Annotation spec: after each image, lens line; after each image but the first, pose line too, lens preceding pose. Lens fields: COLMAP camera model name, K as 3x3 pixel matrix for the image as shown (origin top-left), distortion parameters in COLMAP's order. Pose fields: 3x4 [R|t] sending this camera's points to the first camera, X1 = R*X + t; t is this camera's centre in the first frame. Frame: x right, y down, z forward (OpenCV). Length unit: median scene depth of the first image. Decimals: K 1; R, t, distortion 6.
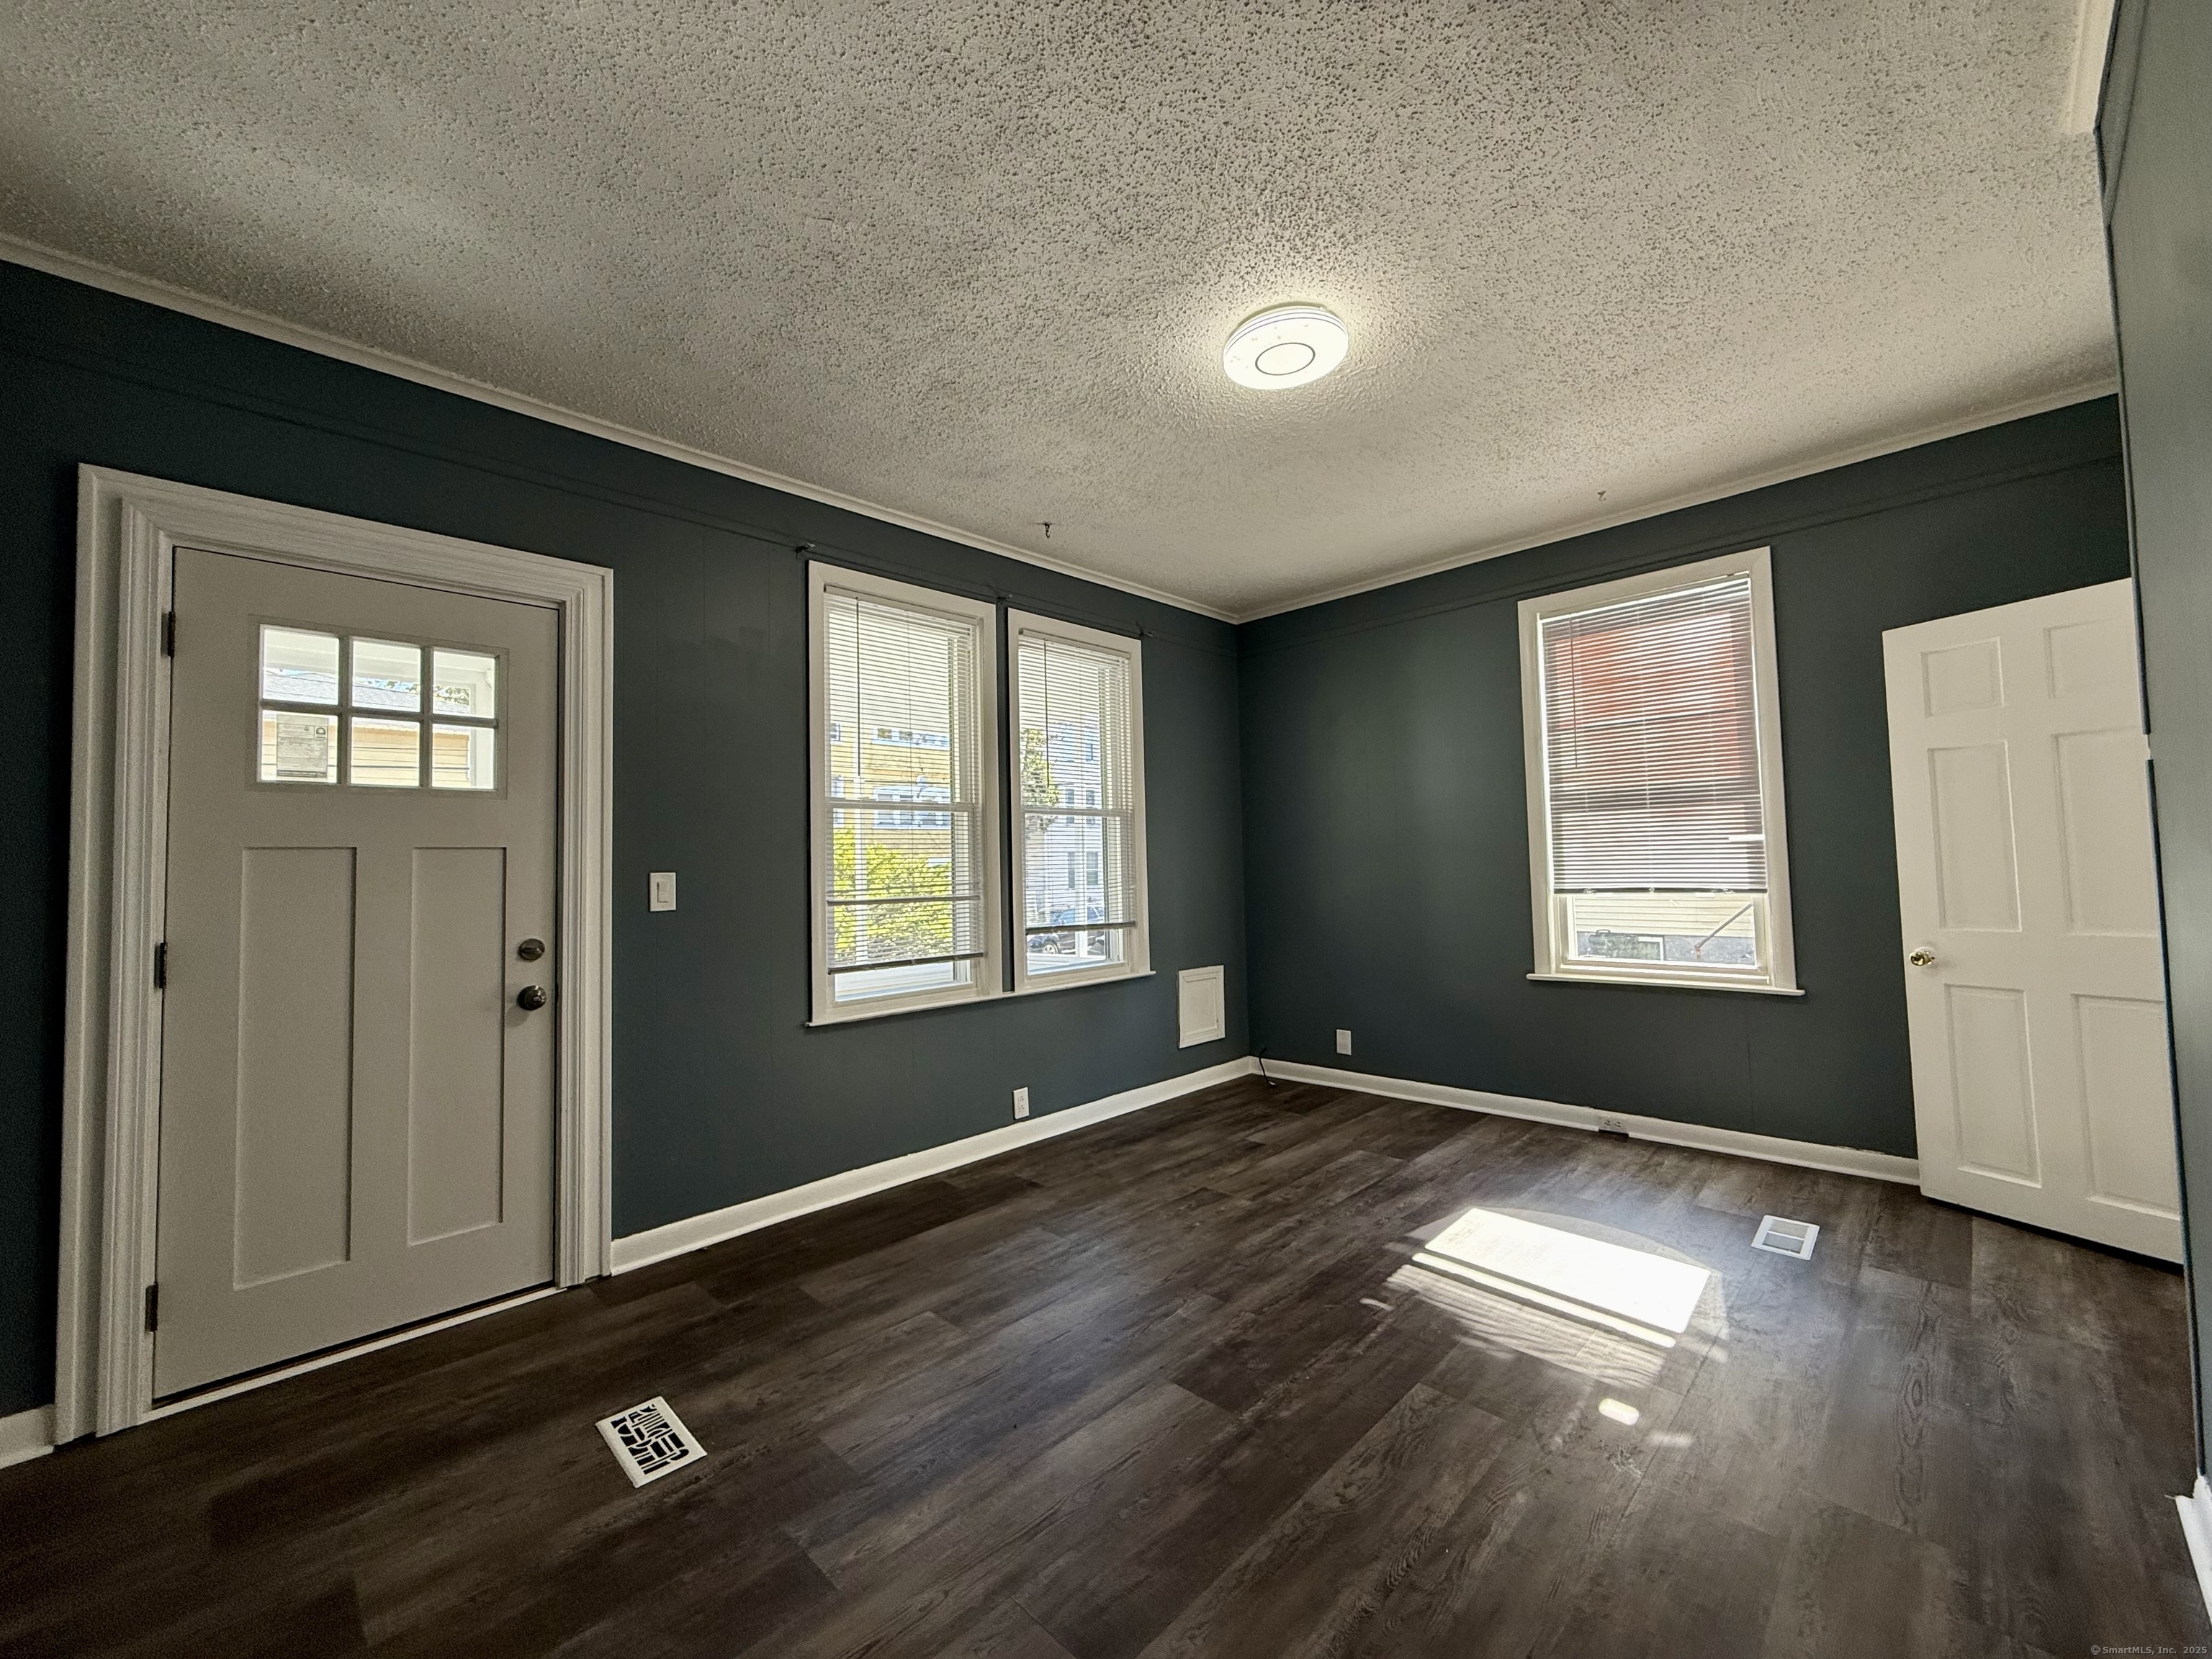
lens RADIAL K [[876.4, 0, 1106.0], [0, 876.4, 829.5], [0, 0, 1]] dist [-0.002478, -0.000496]
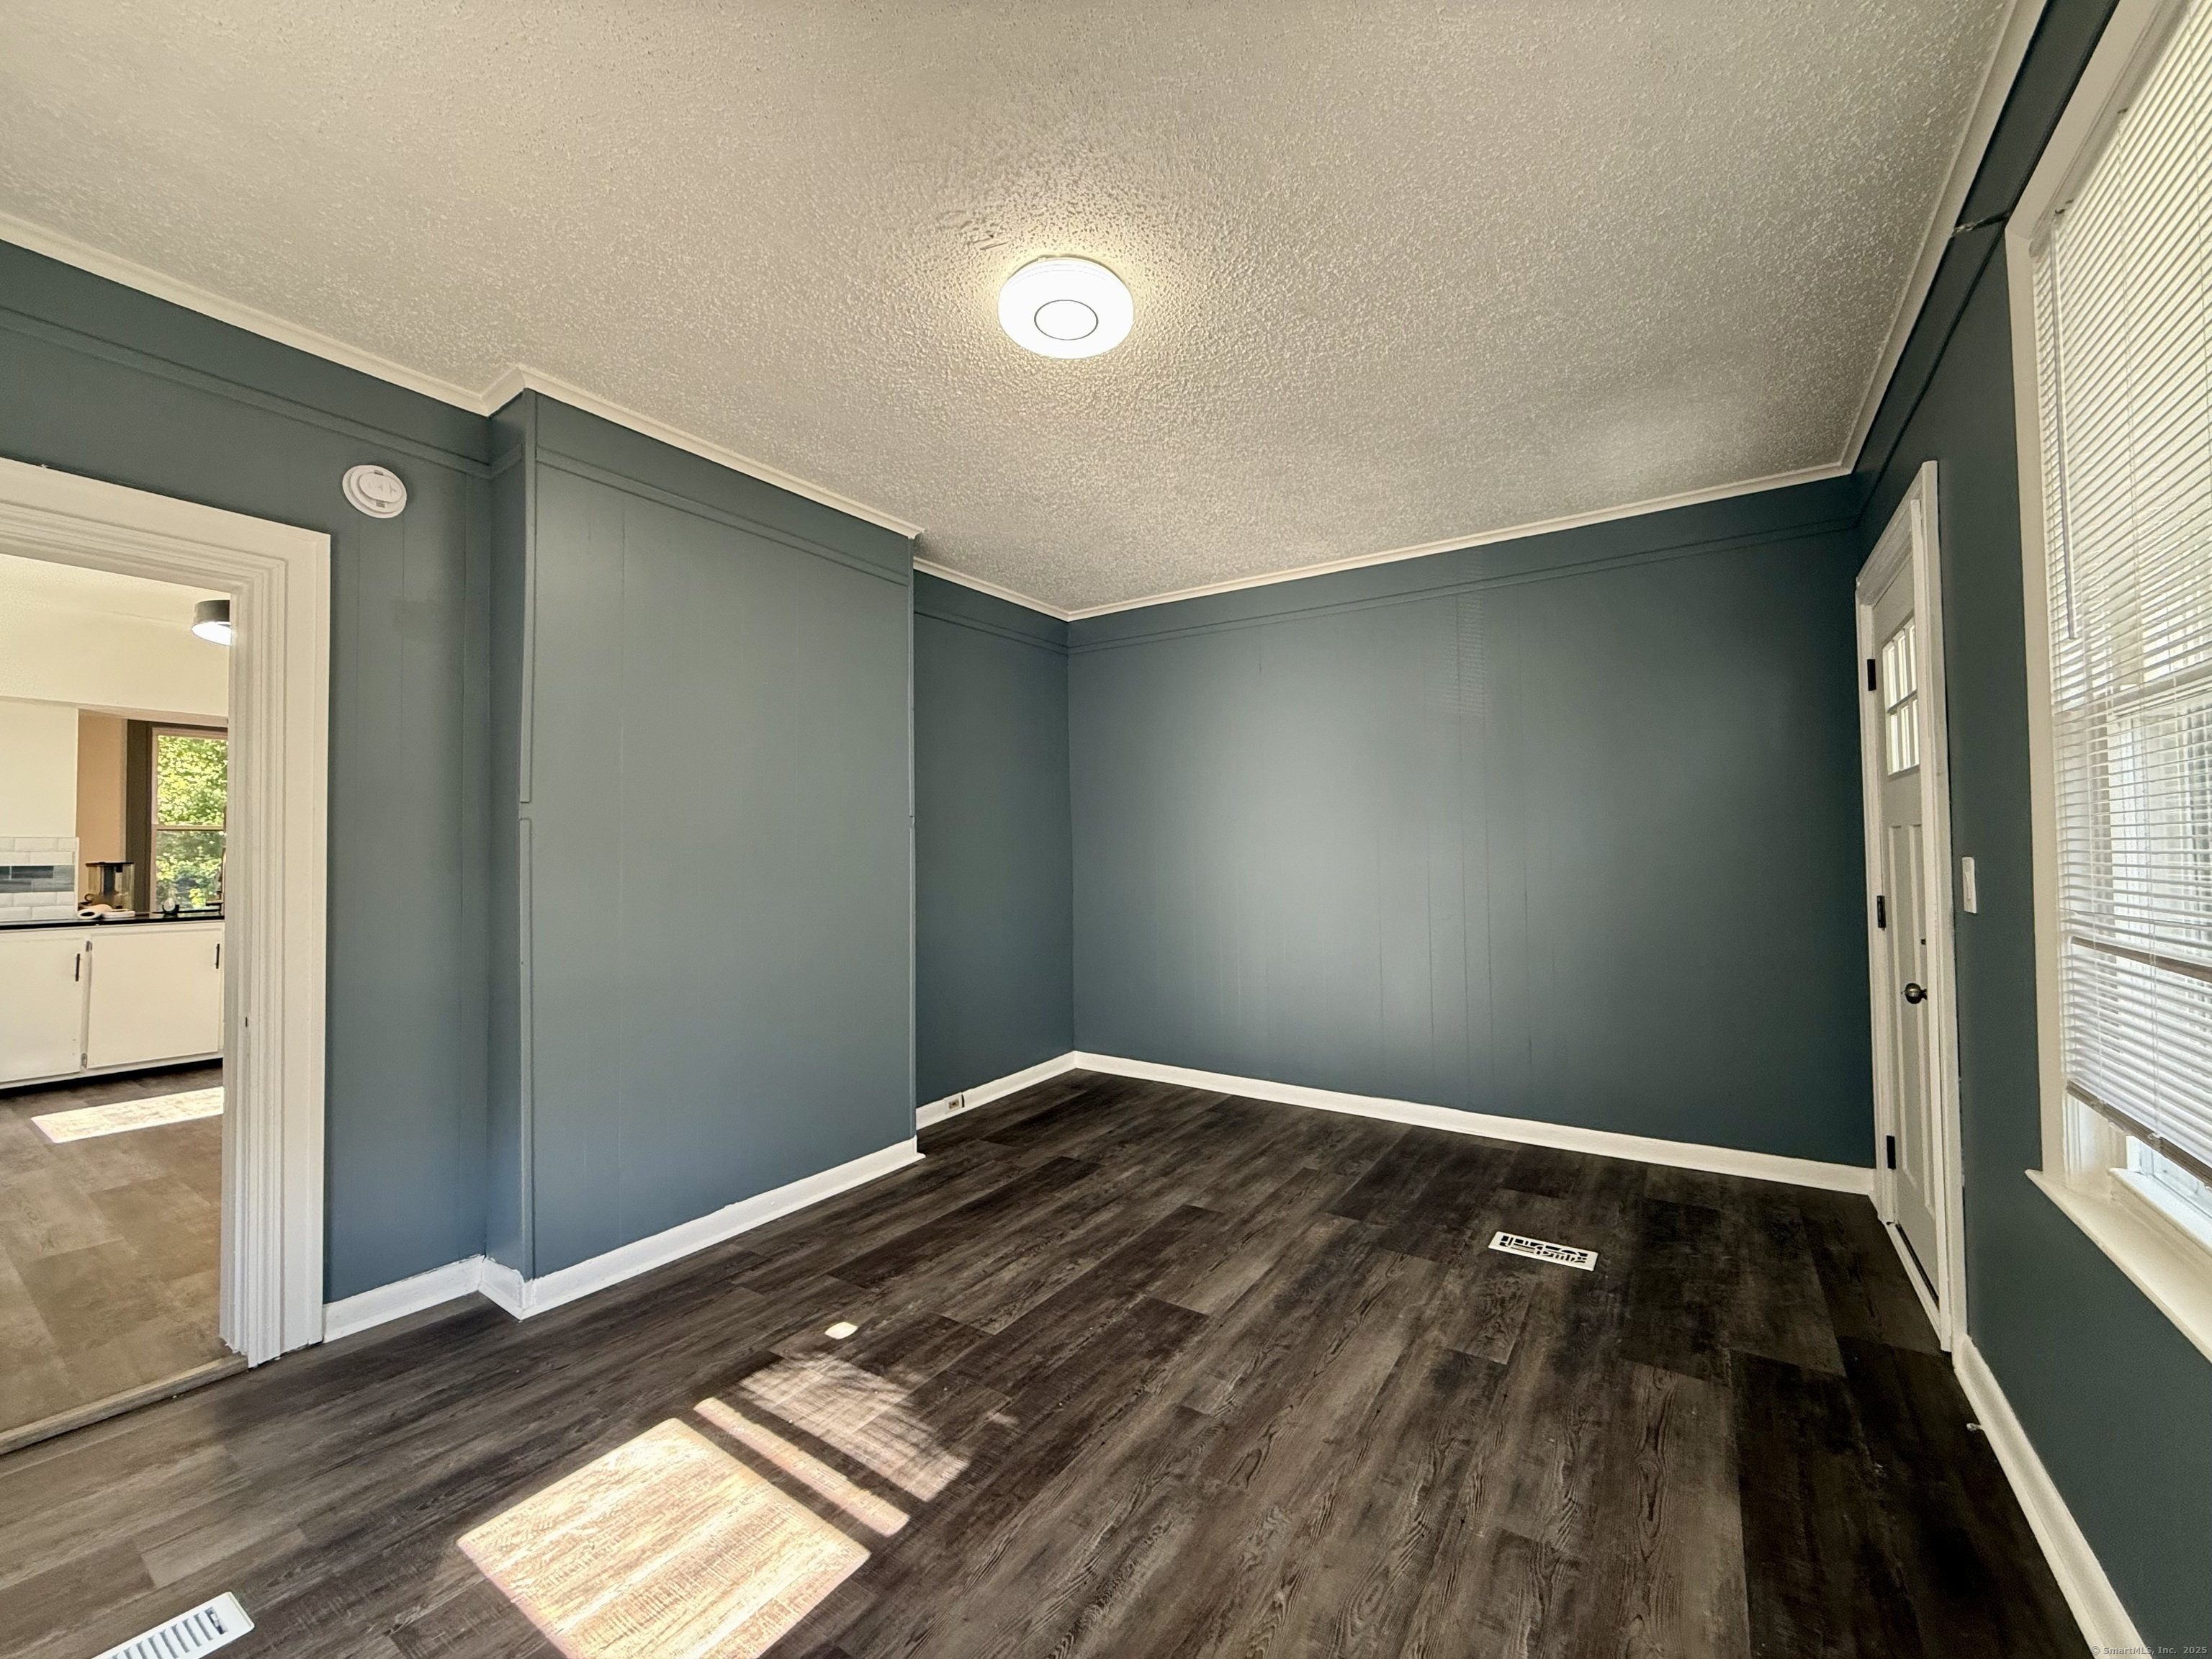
lens RADIAL K [[876.4, 0, 1106.0], [0, 876.4, 829.5], [0, 0, 1]] dist [-0.002478, -0.000496]
pose [[-0.980971, 0.028208, -0.192096, 0.303197], [0.040411, 0.997385, -0.059910, 0.041558], [0.189904, -0.066533, -0.979546, 1.588056]]
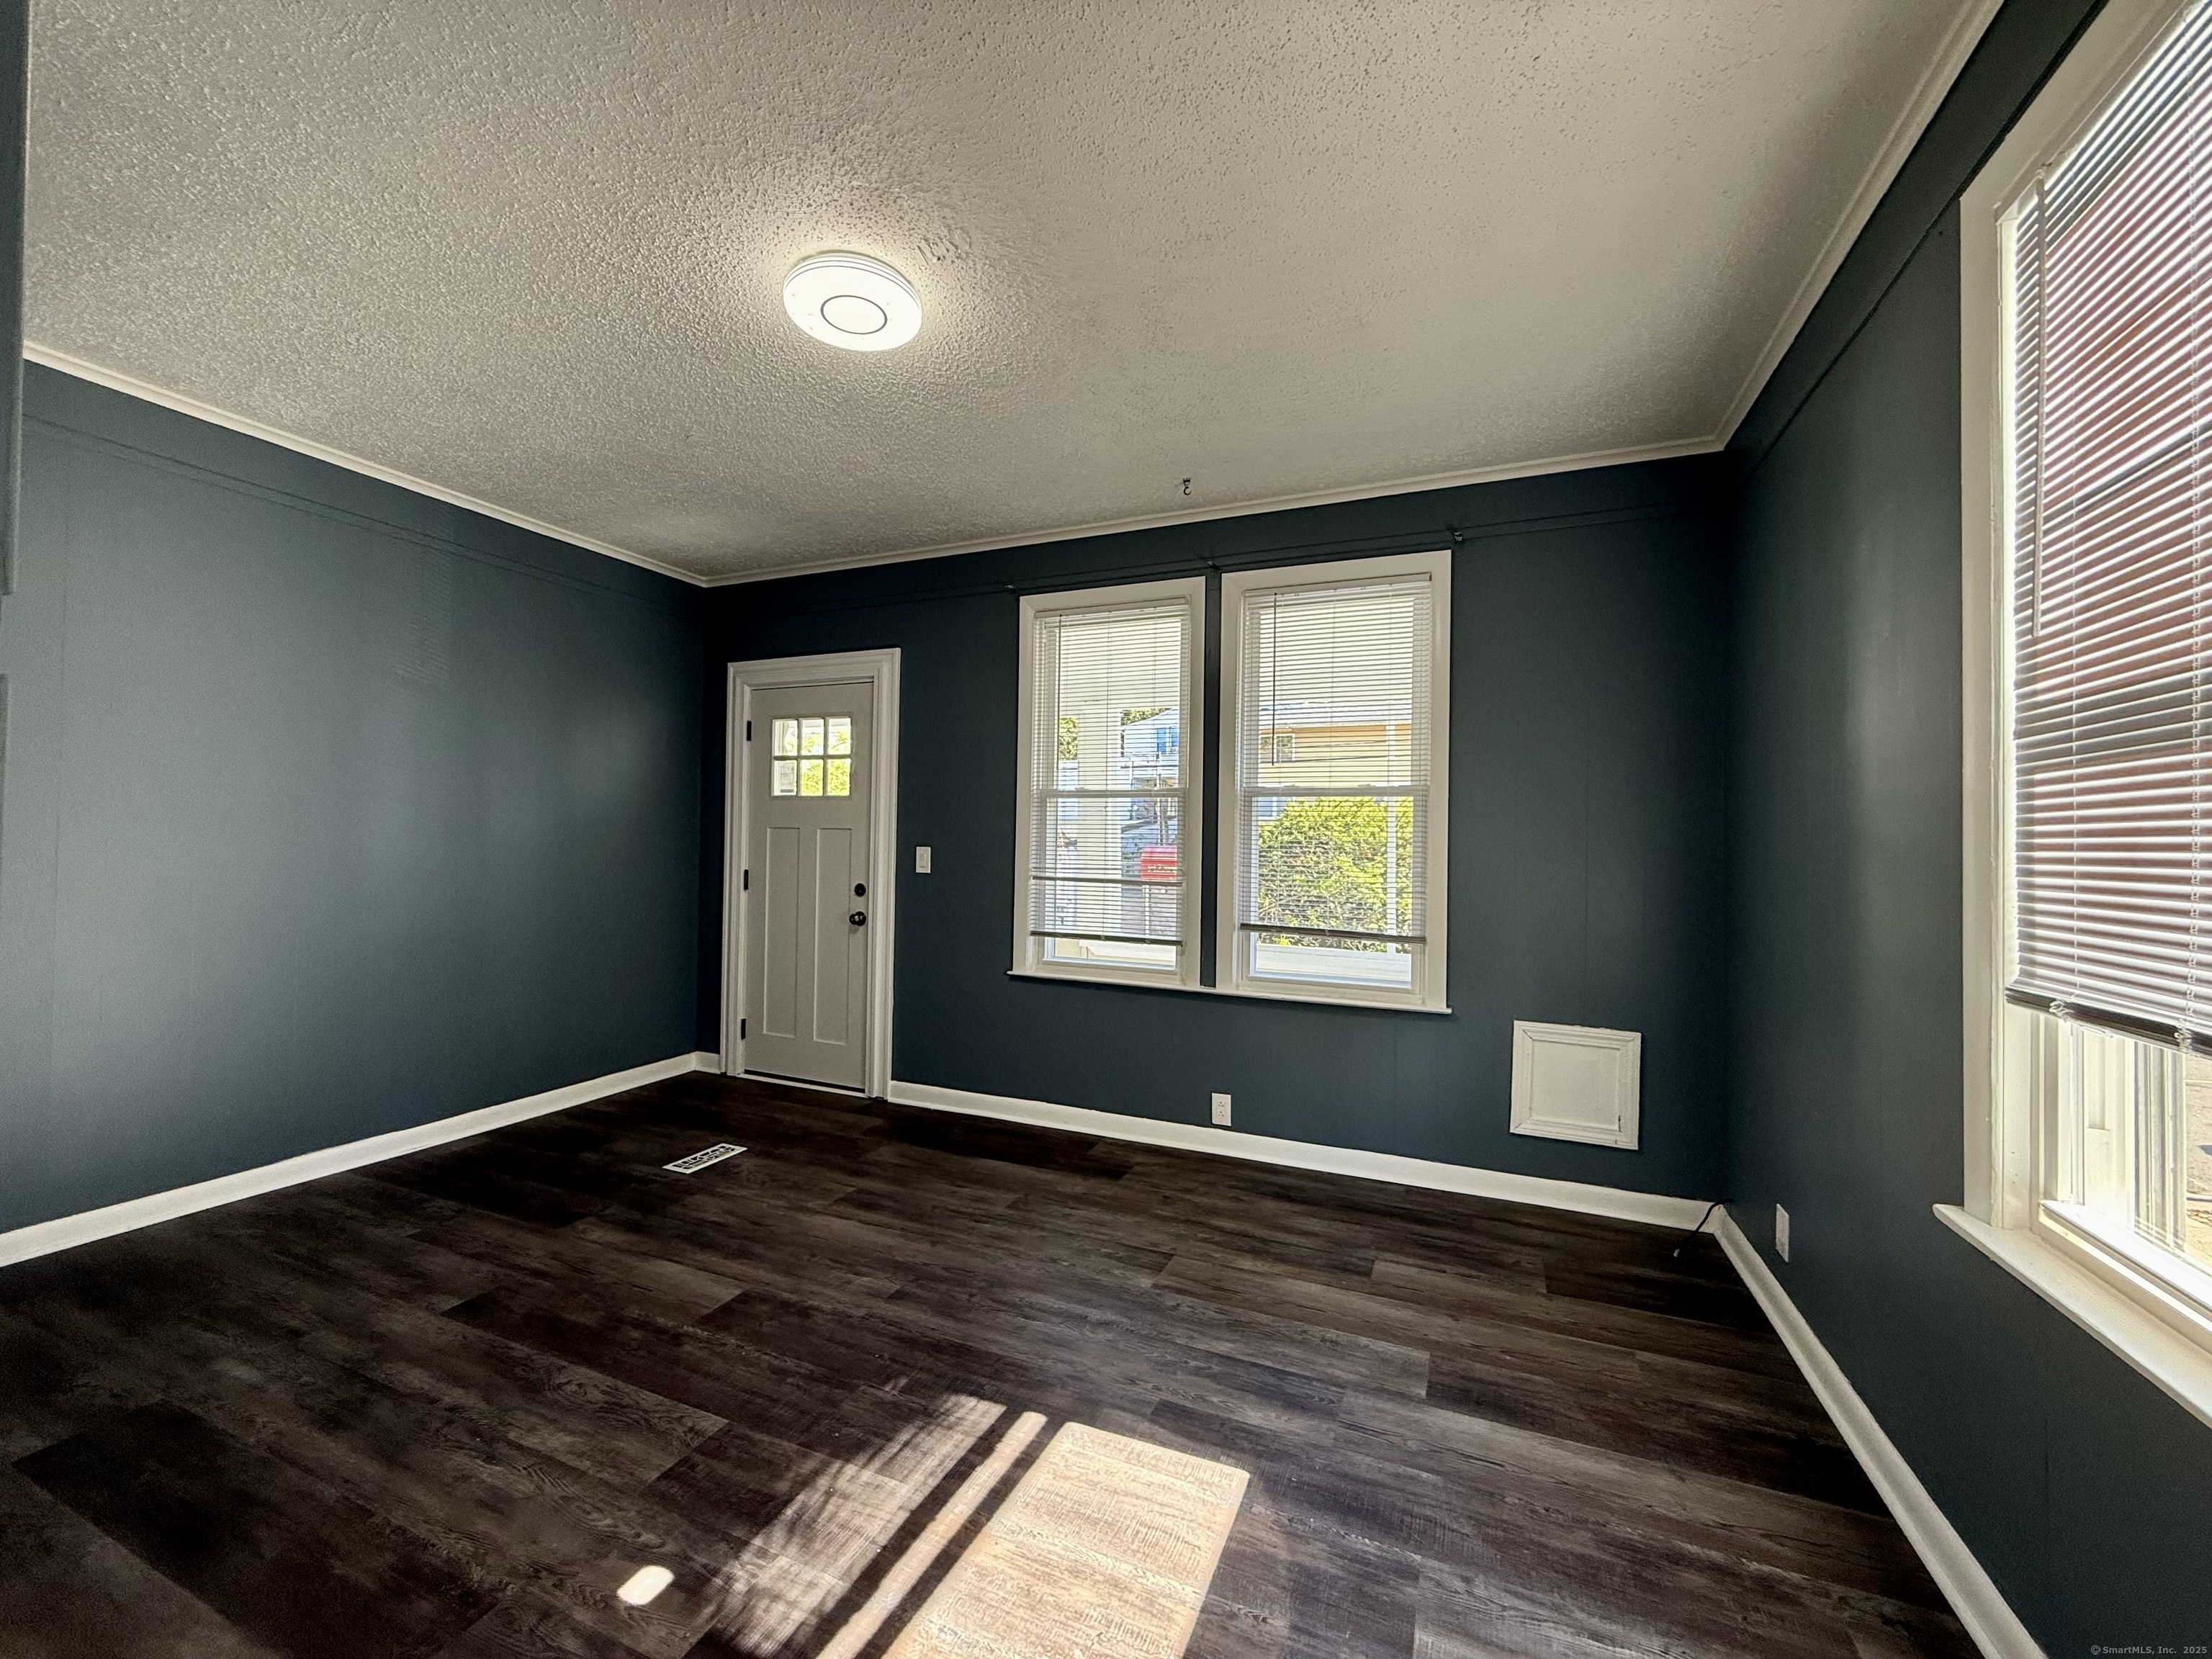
lens RADIAL K [[876.4, 0, 1106.0], [0, 876.4, 829.5], [0, 0, 1]] dist [-0.002478, -0.000496]
pose [[0.366469, 0.017231, -0.930271, 0.994259], [0.012389, 0.999649, 0.023396, -0.010616], [0.930348, -0.020099, 0.366127, 0.763774]]
